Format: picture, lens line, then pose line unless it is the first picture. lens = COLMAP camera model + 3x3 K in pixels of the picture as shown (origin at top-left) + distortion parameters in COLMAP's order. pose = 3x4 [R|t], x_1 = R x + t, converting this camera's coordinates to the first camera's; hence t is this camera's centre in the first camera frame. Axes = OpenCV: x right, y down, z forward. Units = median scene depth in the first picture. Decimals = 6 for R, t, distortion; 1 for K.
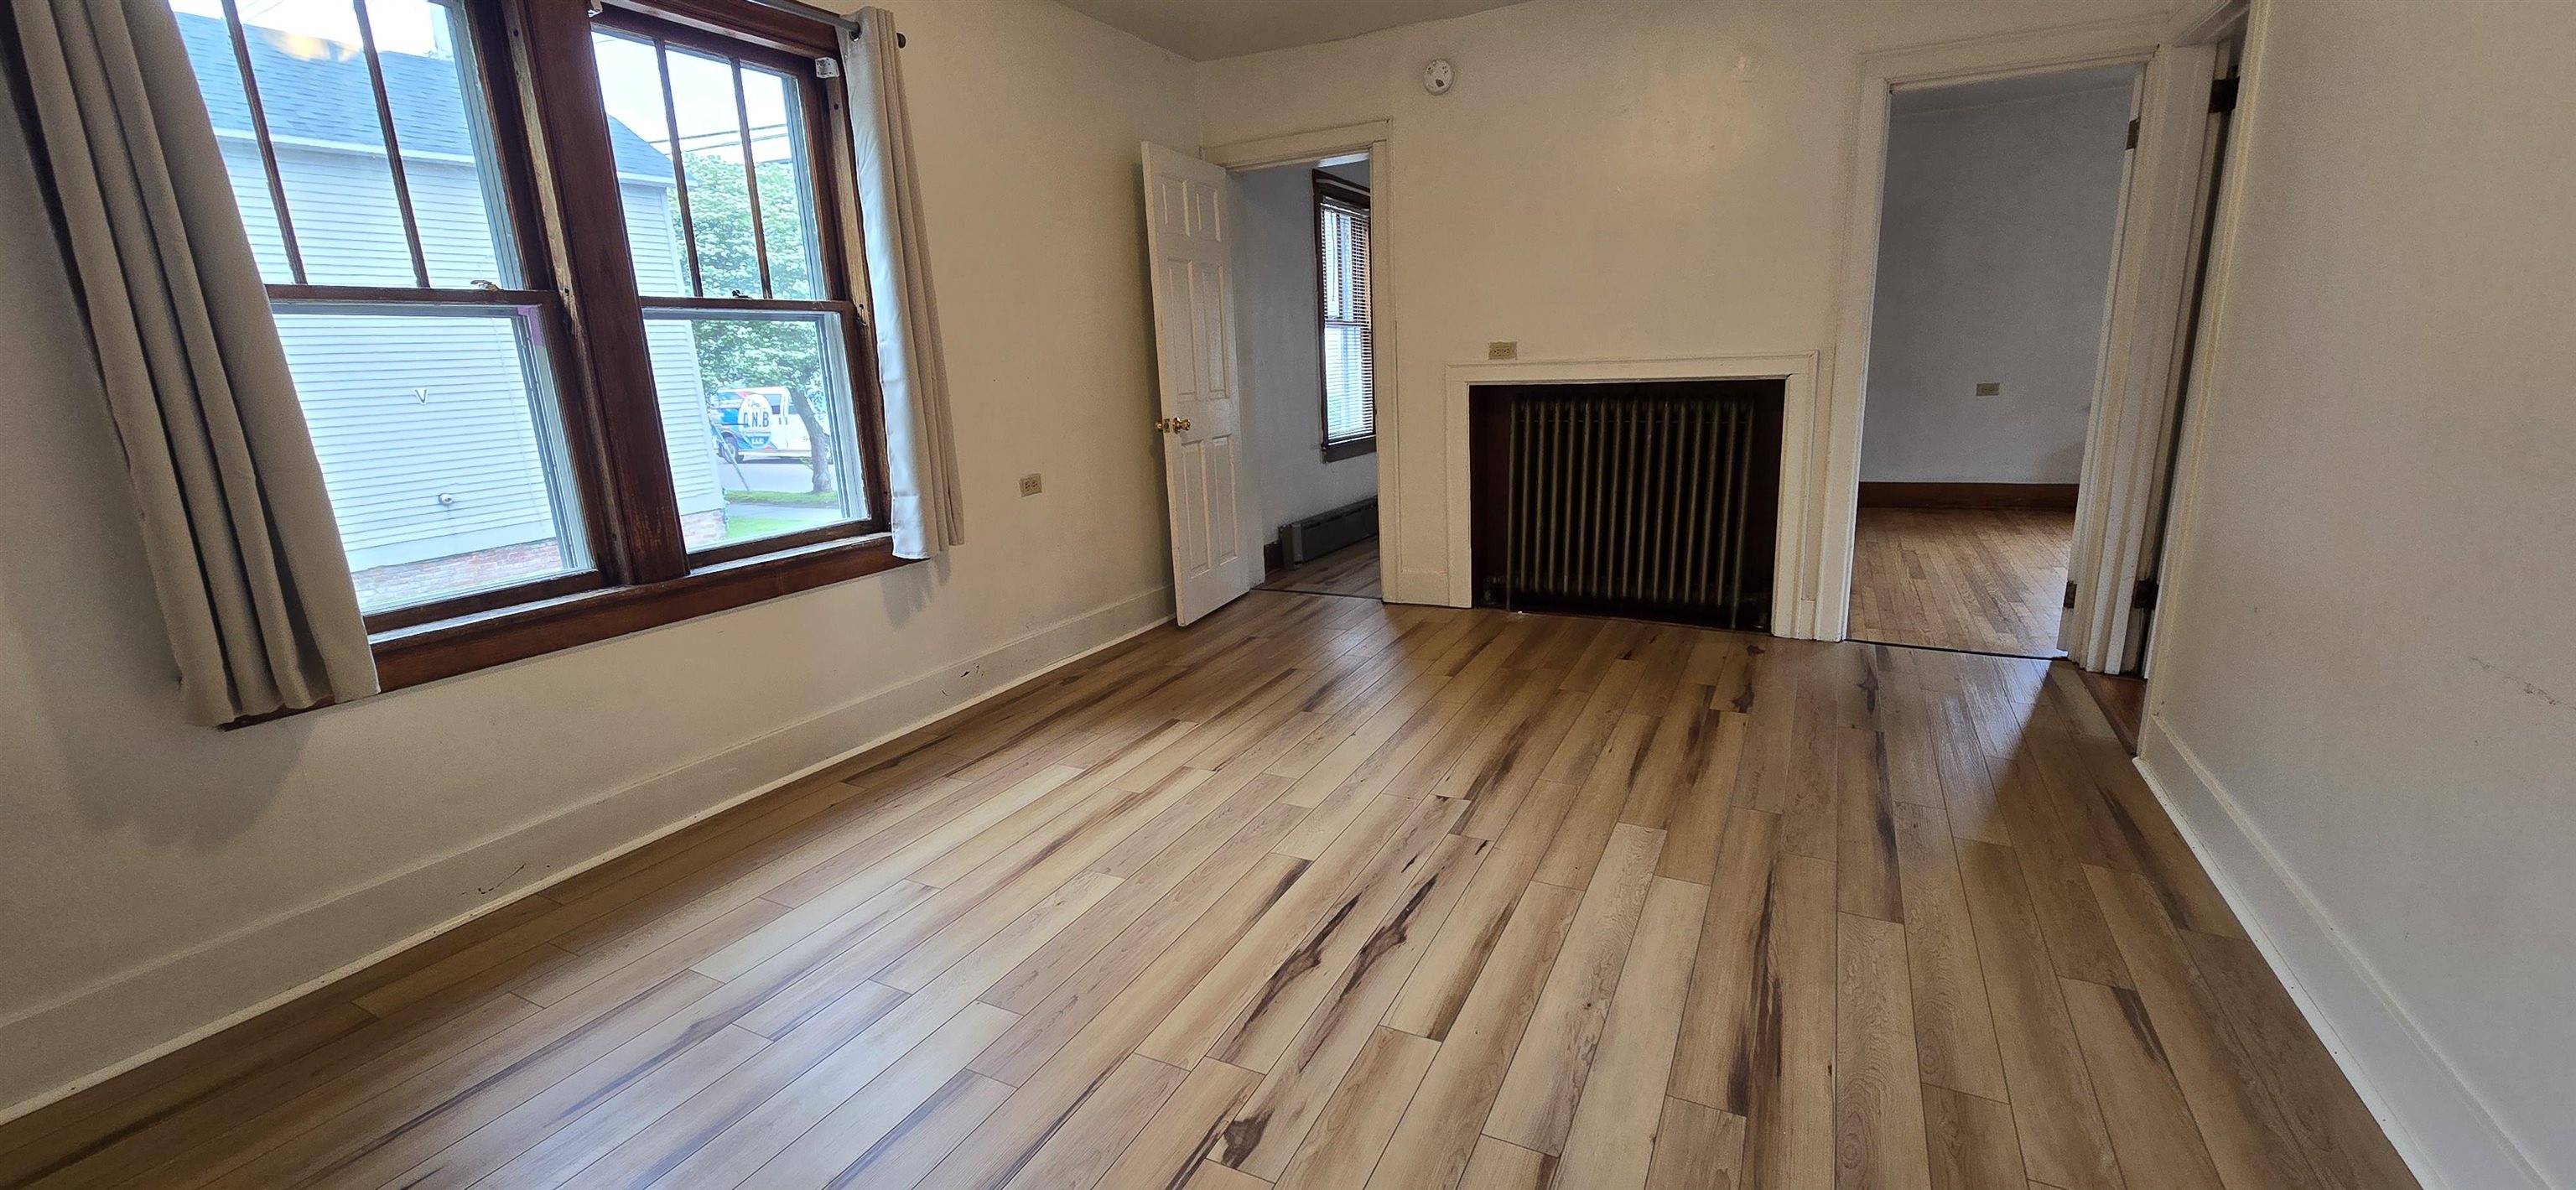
lens RADIAL K [[1053.3, 0, 1275.6], [0, 1053.3, 623.0], [0, 0, 1]] dist [-0.000758, -0.000328]
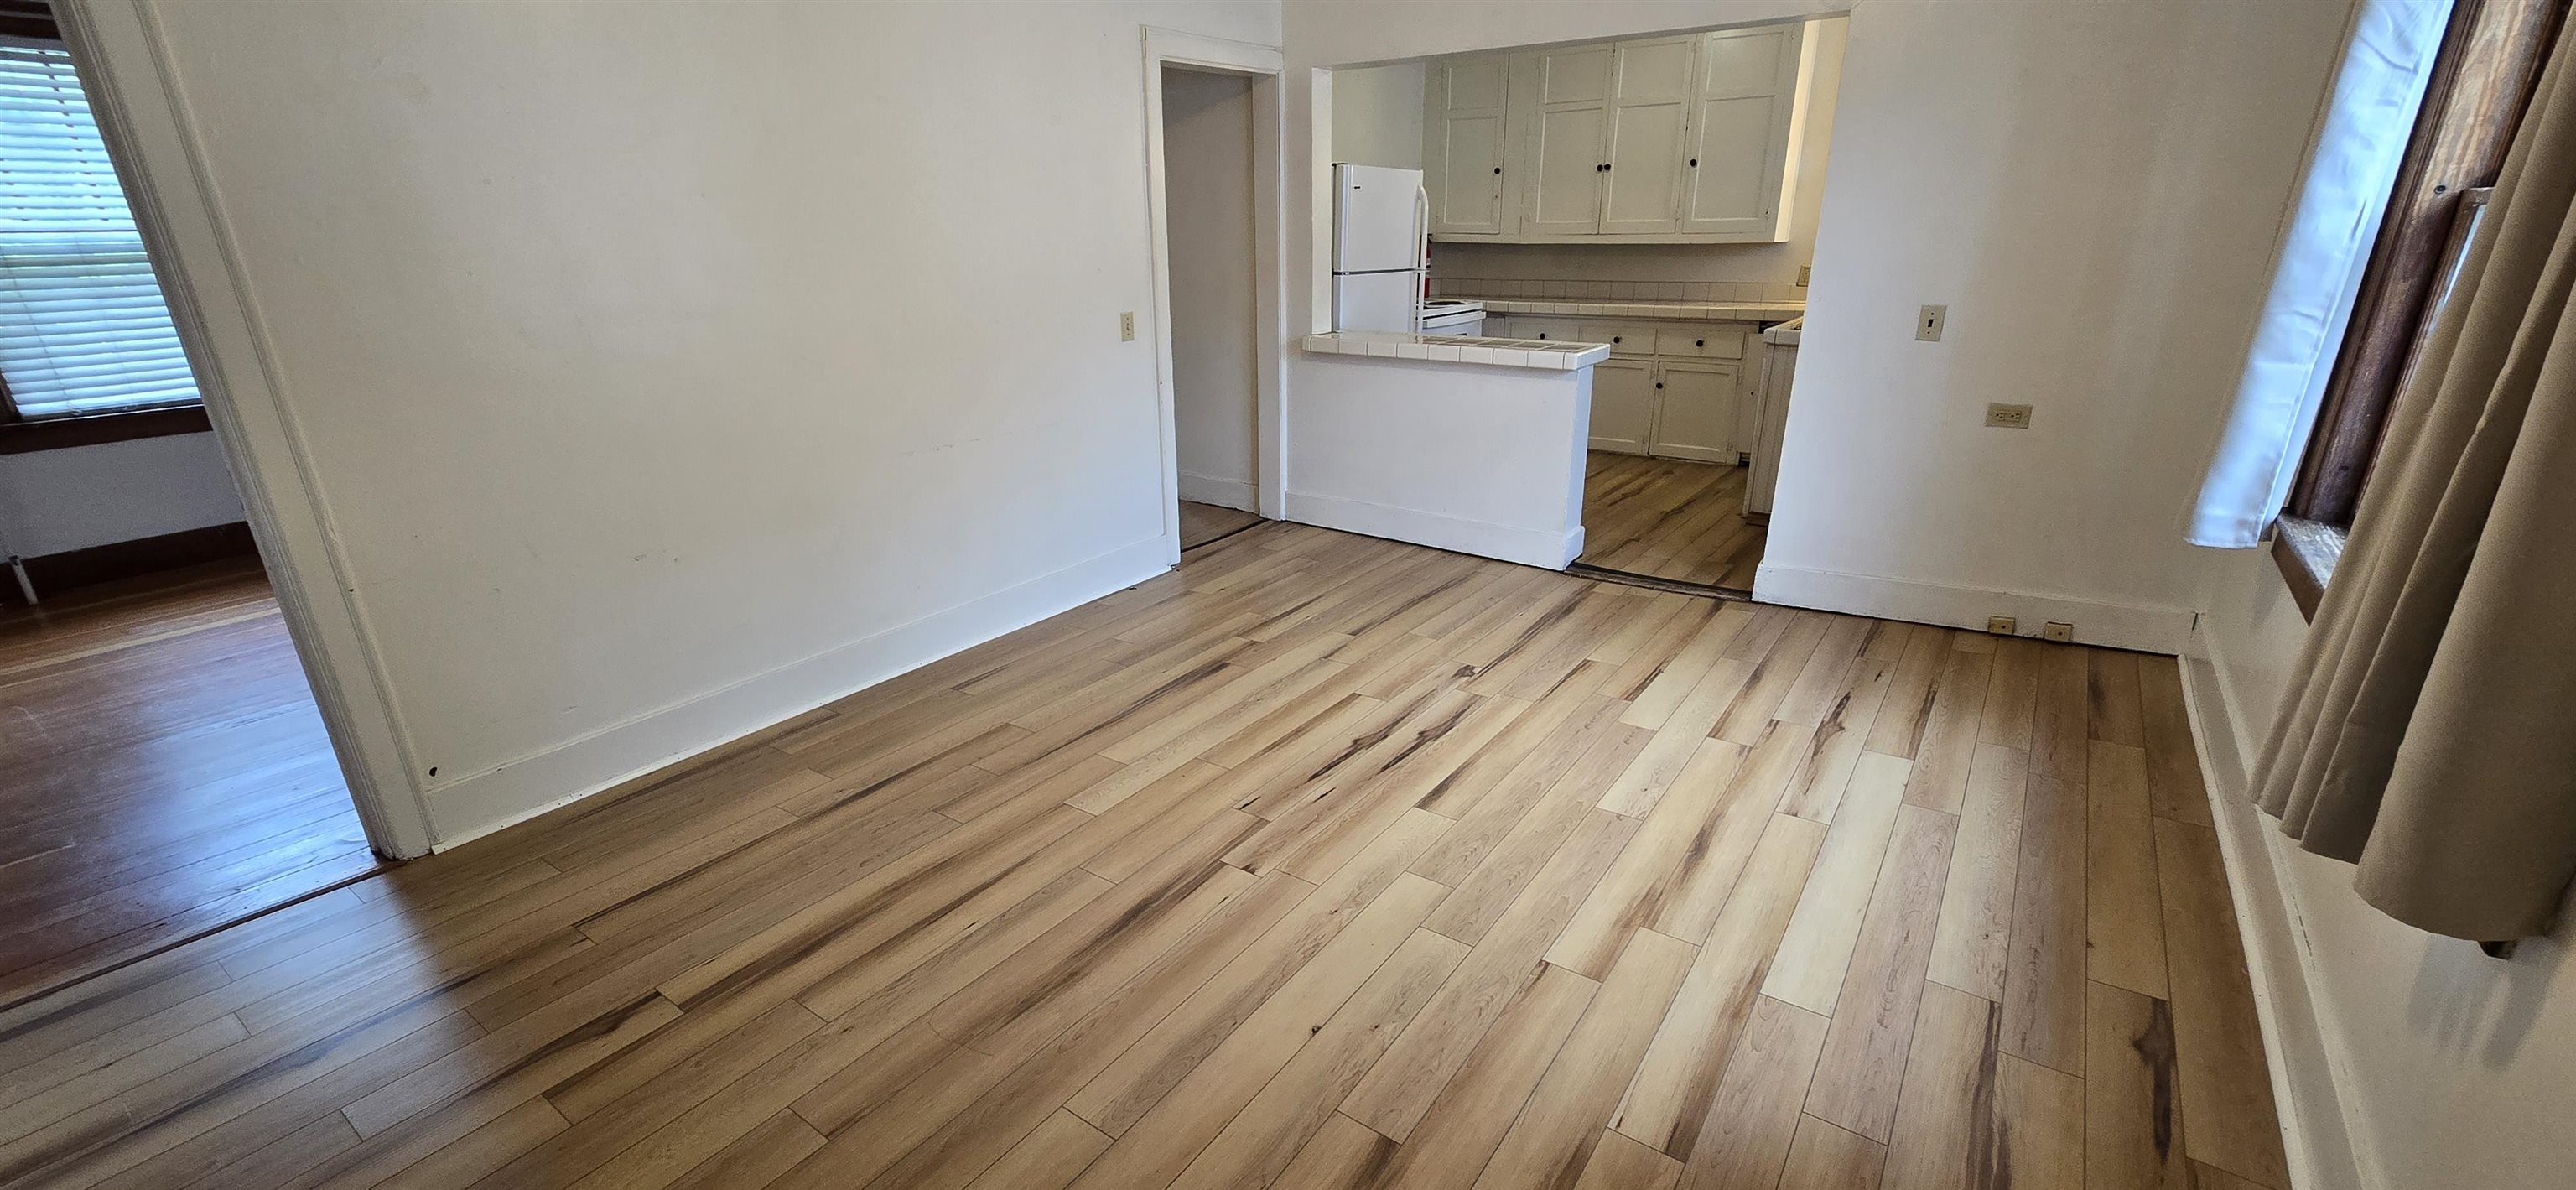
lens RADIAL K [[1053.3, 0, 1275.6], [0, 1053.3, 623.0], [0, 0, 1]] dist [-0.000758, -0.000328]
pose [[-0.987513, 0.000135, 0.157535, 0.007170], [0.090364, 0.819611, 0.565750, -0.515928], [-0.129041, 0.572921, -0.809389, 1.736571]]
